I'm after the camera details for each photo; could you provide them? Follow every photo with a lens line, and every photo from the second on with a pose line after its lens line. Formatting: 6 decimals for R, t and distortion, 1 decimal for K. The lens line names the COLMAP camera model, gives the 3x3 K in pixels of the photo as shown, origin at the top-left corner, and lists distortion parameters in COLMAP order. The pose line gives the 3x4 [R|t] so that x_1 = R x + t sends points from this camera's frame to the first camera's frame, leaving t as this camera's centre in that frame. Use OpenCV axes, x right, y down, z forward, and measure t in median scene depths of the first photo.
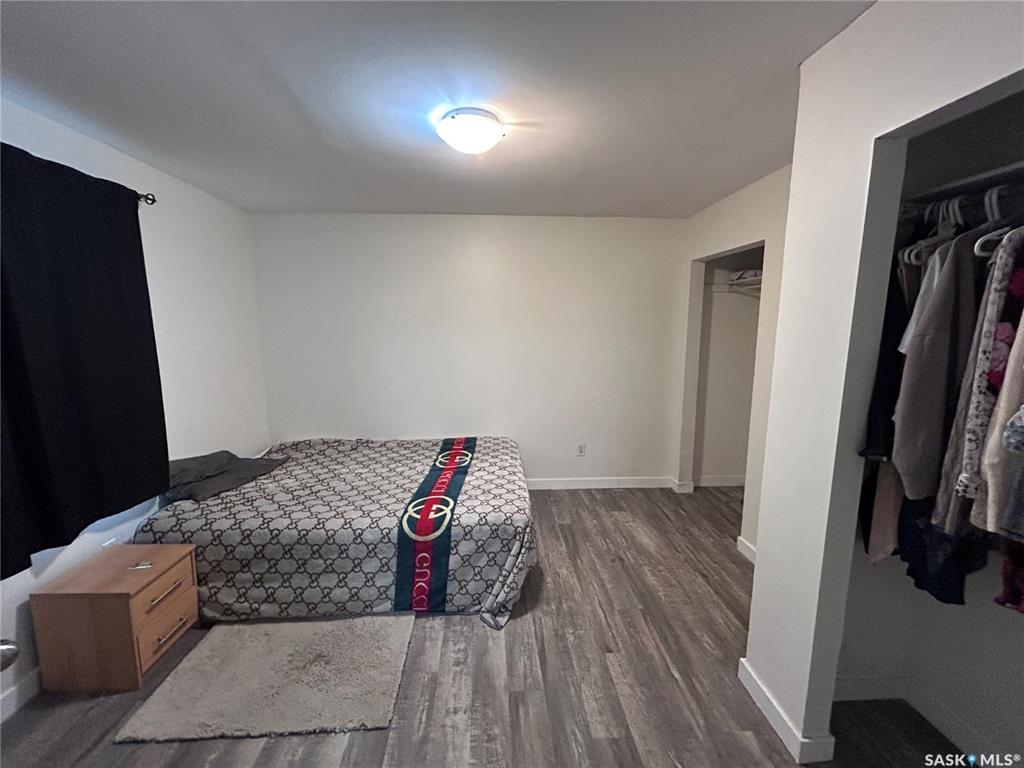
lens RADIAL K [[411.5, 0, 510.1], [0, 411.5, 383.7], [0, 0, 1]] dist [0.001966, 0.000488]
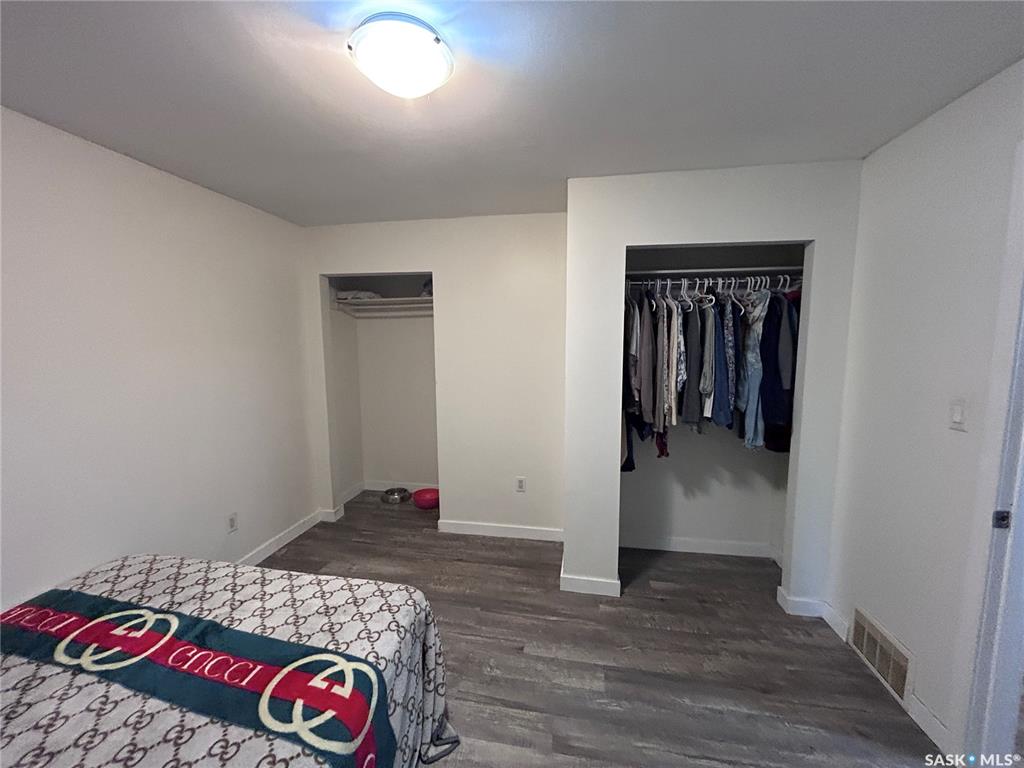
lens RADIAL K [[411.5, 0, 510.7], [0, 411.5, 381.9], [0, 0, 1]] dist [0.001966, 0.000488]
pose [[0.230399, -0.106340, 0.967268, -0.549599], [0.145822, 0.986560, 0.073727, -0.085207], [-0.962108, 0.124063, 0.242809, 0.522502]]
